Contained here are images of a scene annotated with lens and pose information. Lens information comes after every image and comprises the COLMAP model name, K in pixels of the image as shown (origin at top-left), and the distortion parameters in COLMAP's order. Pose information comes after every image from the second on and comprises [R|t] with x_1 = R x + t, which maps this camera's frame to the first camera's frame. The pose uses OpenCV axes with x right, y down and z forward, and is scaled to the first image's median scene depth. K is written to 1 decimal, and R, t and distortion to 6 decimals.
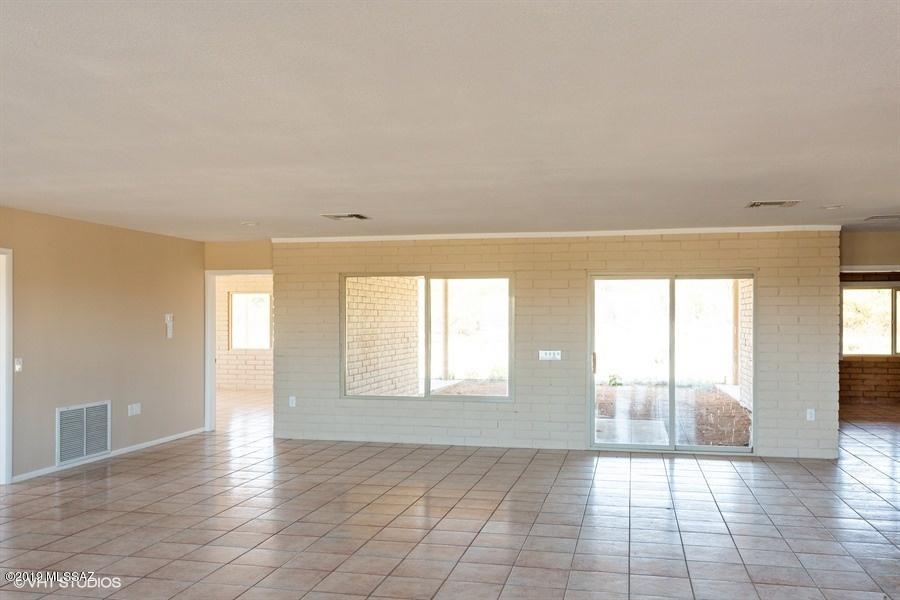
lens RADIAL K [[796.7, 0, 447.9], [0, 796.7, 319.5], [0, 0, 1]] dist [-0.005499, -0.000828]
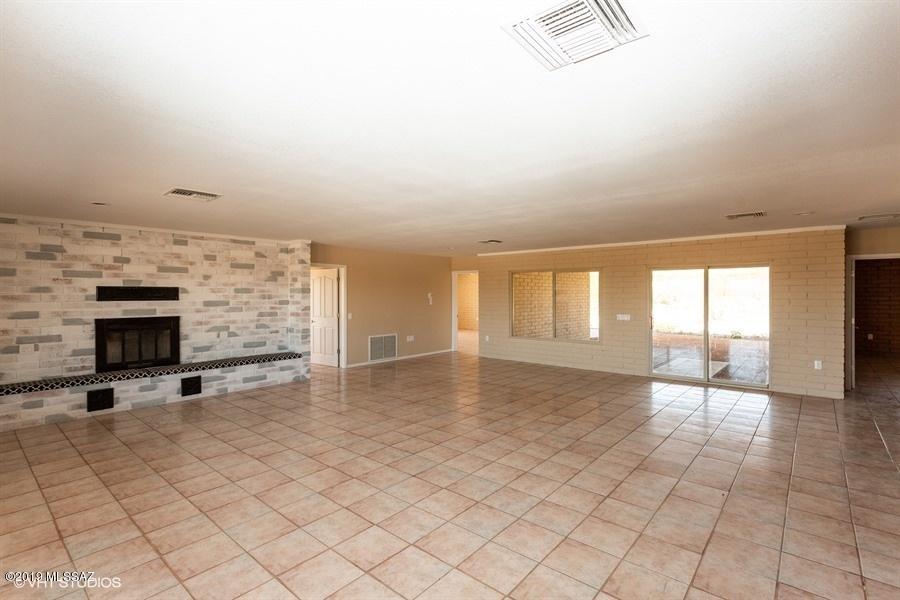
lens RADIAL K [[424.9, 0, 441.2], [0, 424.9, 298.2], [0, 0, 1]] dist [-0.008699, 0.000381]
pose [[0.877790, 0.001363, -0.479044, 0.230722], [0.003154, 0.999958, 0.008626, -0.003717], [0.479036, -0.009083, 0.877749, 0.051701]]
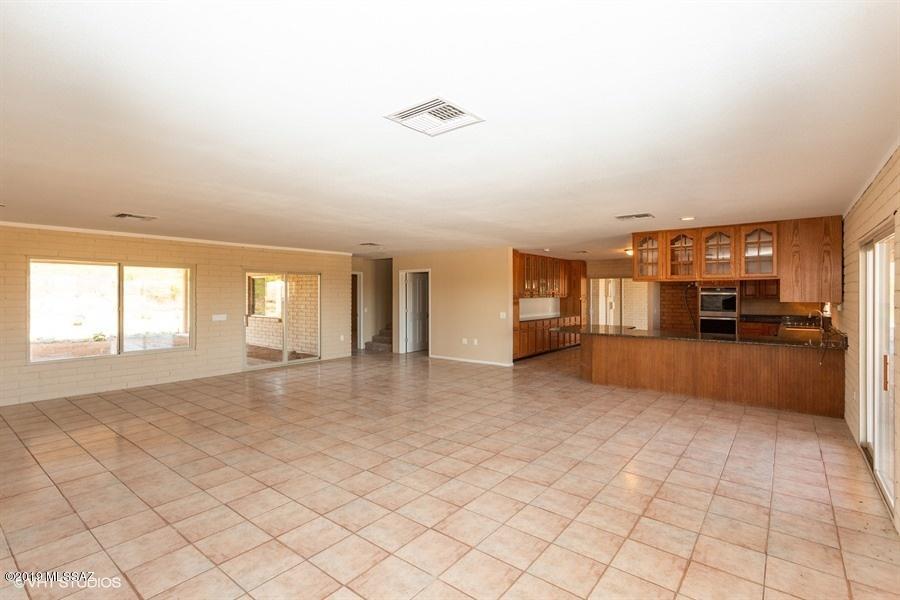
lens RADIAL K [[431.6, 0, 452.3], [0, 431.6, 292.6], [0, 0, 1]] dist [0.003881, 0.000588]
pose [[0.430784, -0.000362, 0.902455, -0.485539], [-0.002113, 0.999997, 0.001410, -0.008192], [-0.902452, -0.002515, 0.430782, 0.204451]]
